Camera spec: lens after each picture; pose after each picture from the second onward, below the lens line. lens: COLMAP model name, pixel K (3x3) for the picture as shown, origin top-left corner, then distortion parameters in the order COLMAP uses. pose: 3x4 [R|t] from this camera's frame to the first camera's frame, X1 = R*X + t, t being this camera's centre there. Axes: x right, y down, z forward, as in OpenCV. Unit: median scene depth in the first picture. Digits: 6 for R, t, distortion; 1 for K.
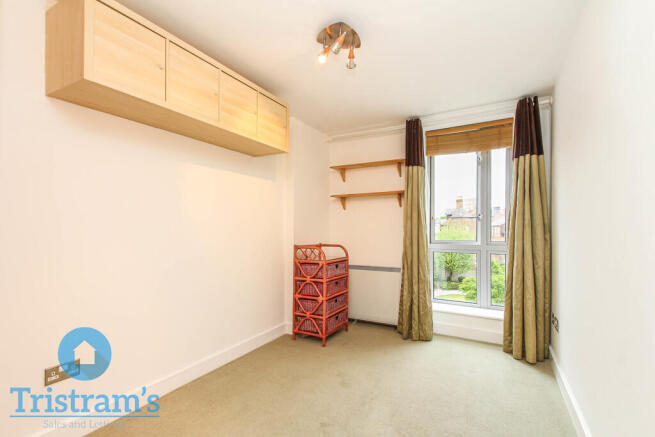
lens RADIAL K [[306.6, 0, 328.3], [0, 306.6, 230.5], [0, 0, 1]] dist [0.000764, 0.000061]
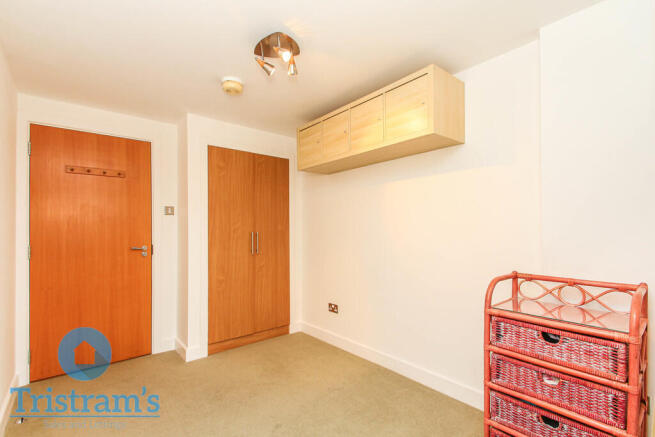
lens RADIAL K [[306.6, 0, 328.3], [0, 306.6, 230.5], [0, 0, 1]] dist [0.000764, 0.000061]
pose [[-0.377875, -0.009714, -0.925806, 0.491566], [-0.007757, 0.999943, -0.007326, -0.016944], [0.925824, 0.004414, -0.377929, 0.844665]]
